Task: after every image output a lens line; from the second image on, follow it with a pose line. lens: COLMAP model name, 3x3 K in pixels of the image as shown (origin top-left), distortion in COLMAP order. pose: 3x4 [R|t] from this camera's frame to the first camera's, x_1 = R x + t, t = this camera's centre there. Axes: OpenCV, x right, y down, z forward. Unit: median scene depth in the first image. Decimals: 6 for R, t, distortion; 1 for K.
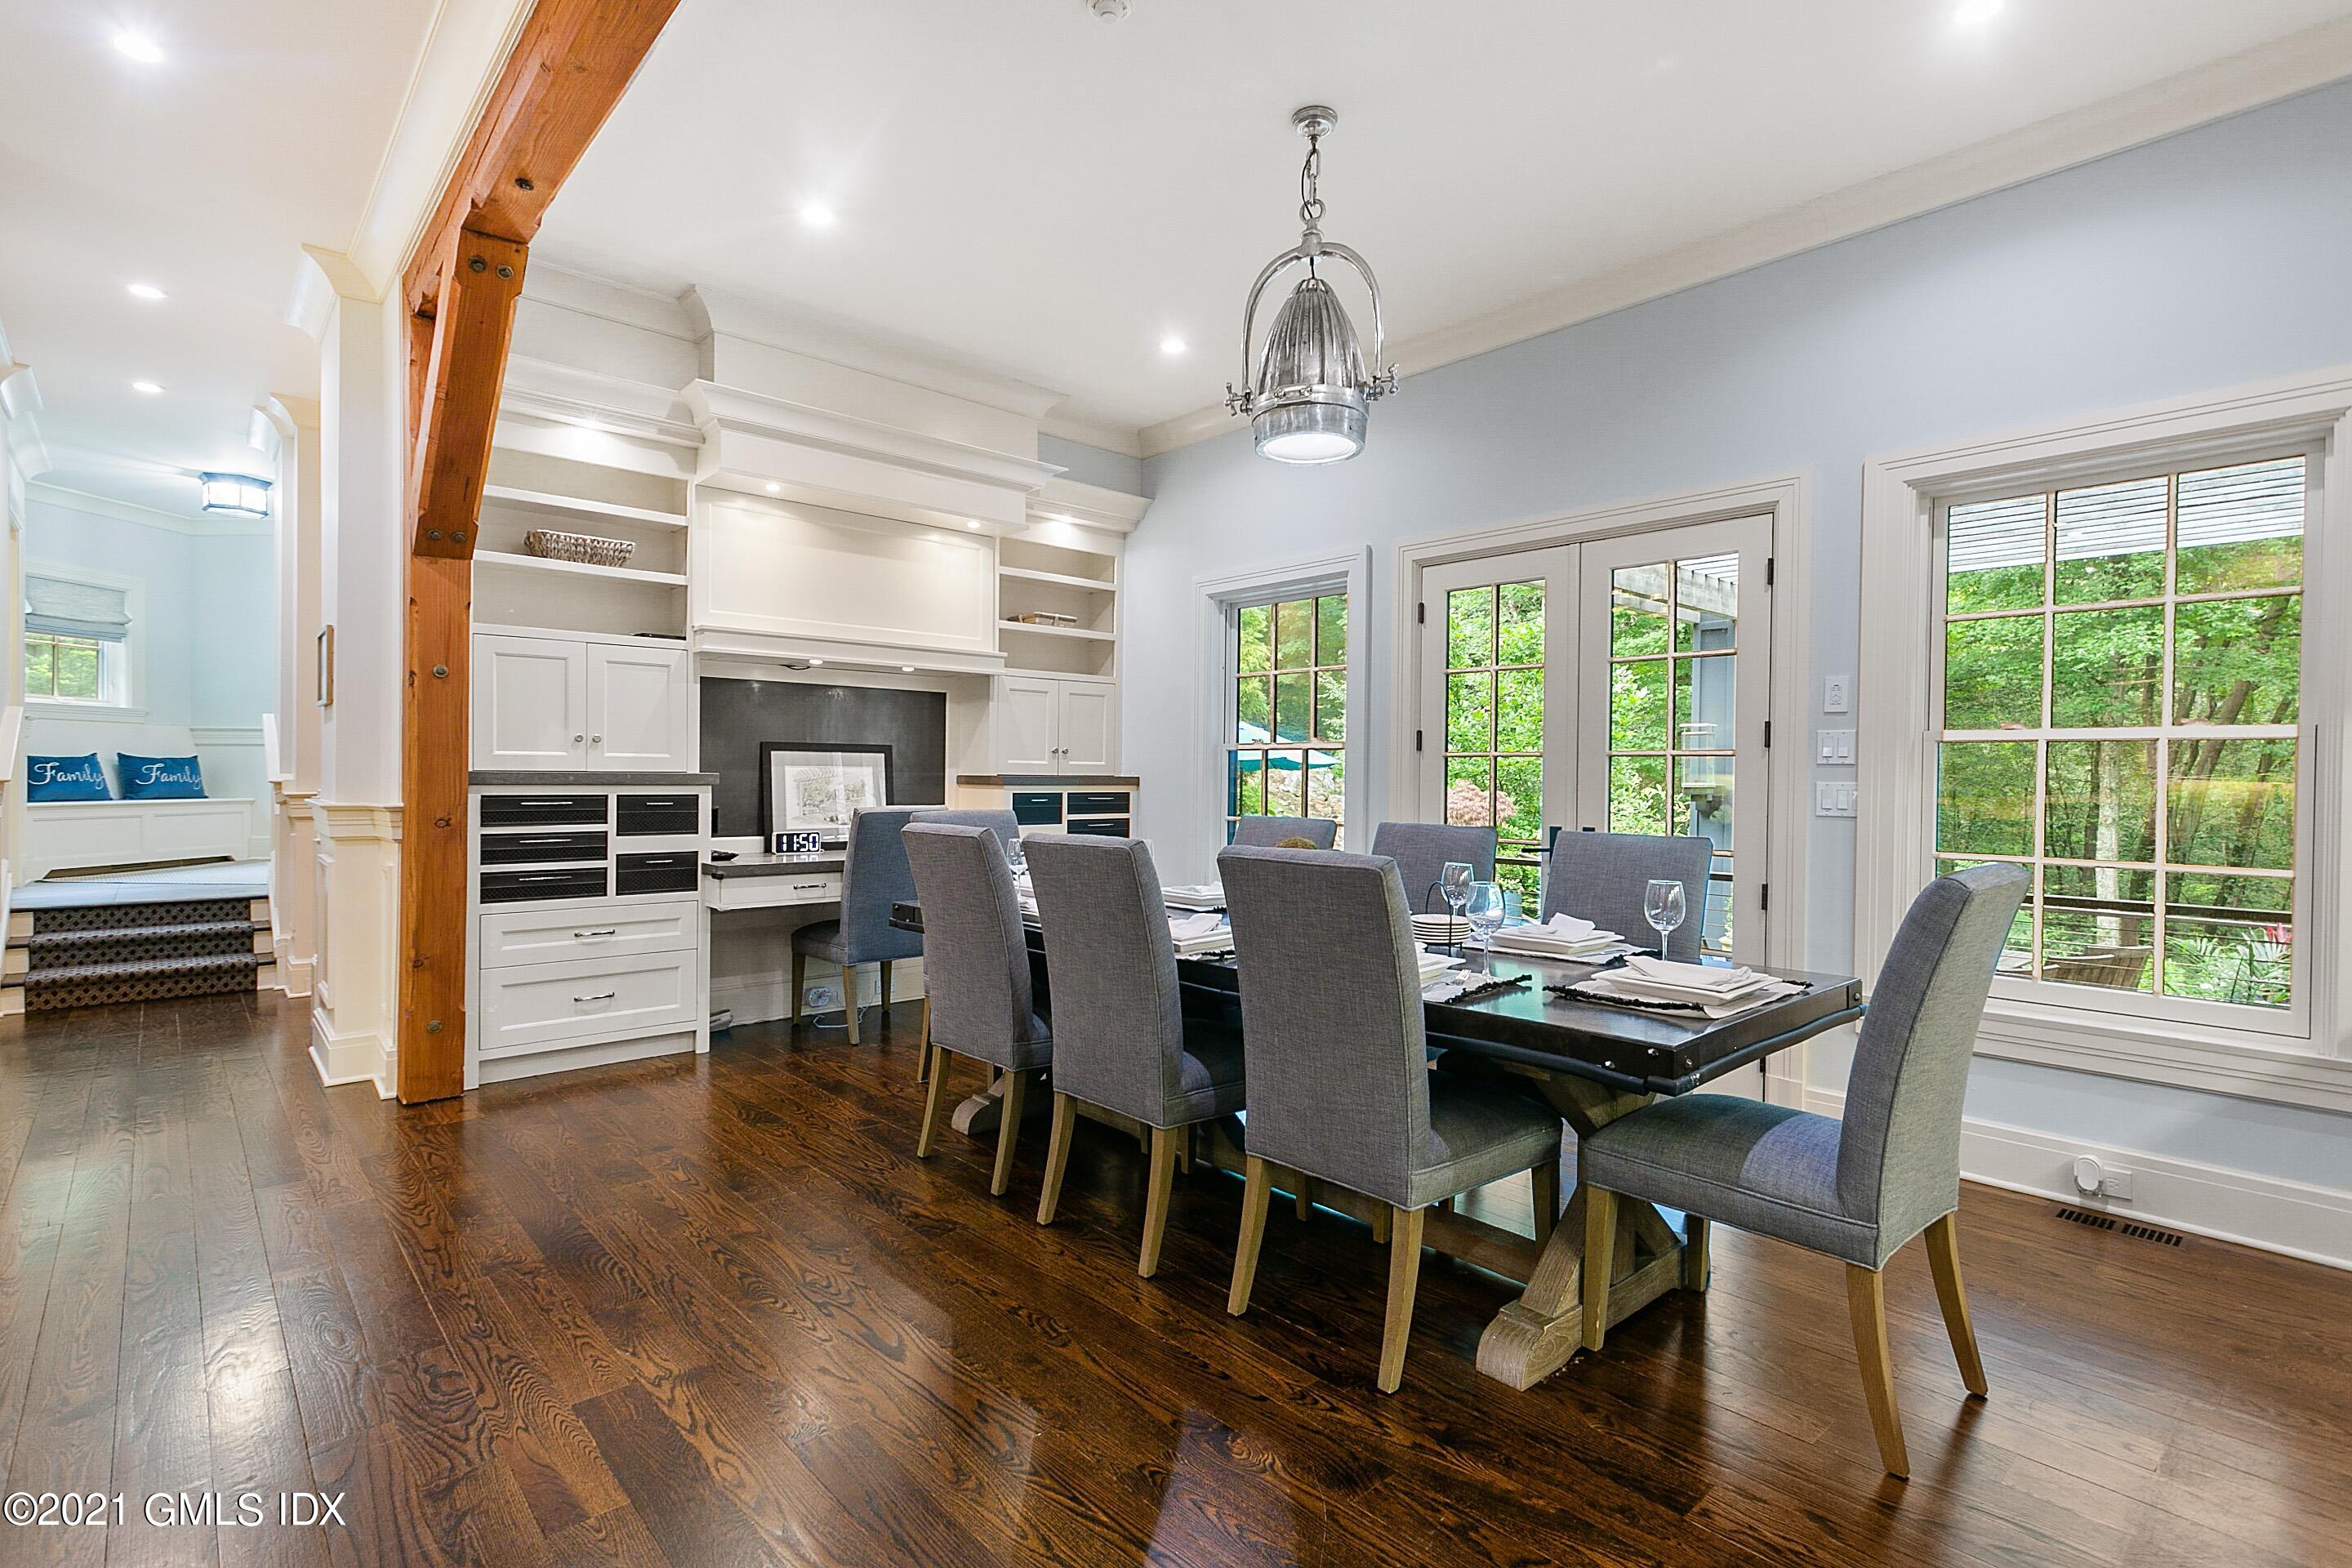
lens RADIAL K [[1124.3, 0, 1169.1], [0, 1124.3, 780.1], [0, 0, 1]] dist [0.003503, 0.001664]
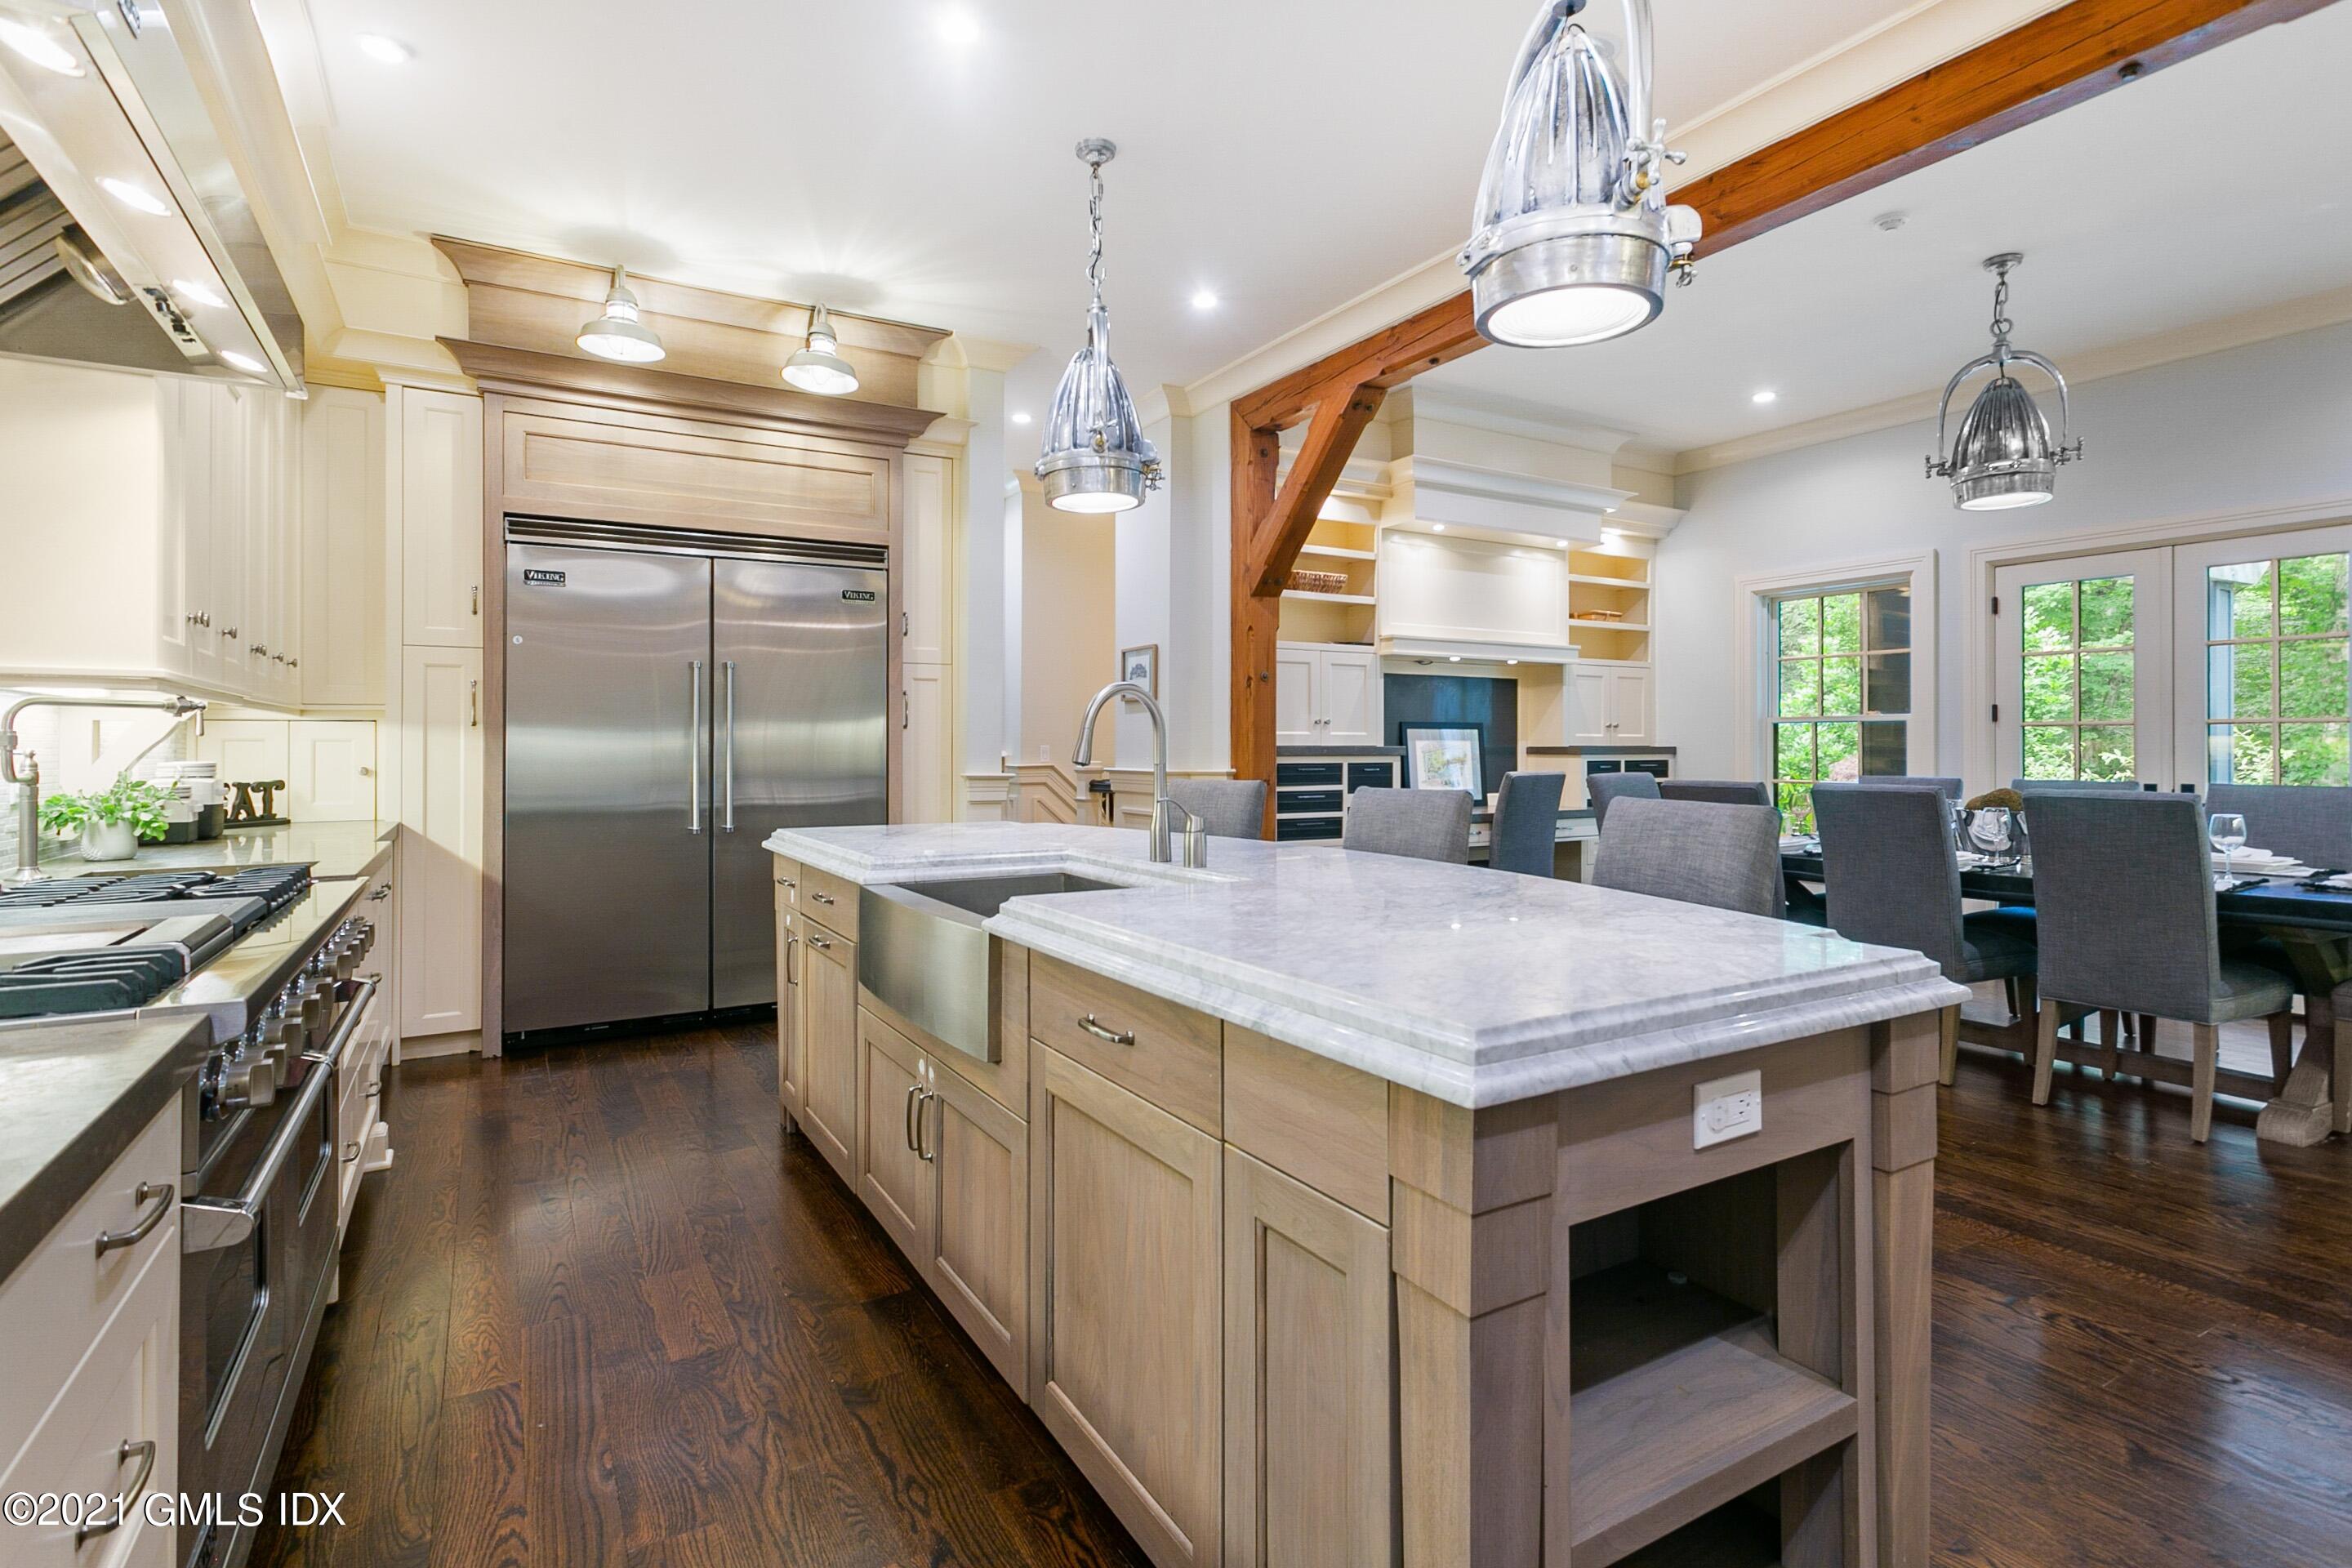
lens RADIAL K [[1124.3, 0, 1230.4], [0, 1124.3, 737.1], [0, 0, 1]] dist [0.003503, 0.001664]
pose [[0.979030, -0.011705, -0.203378, -0.324399], [0.008854, 0.999849, -0.014920, 0.000768], [0.203522, 0.012807, 0.978987, -0.326079]]
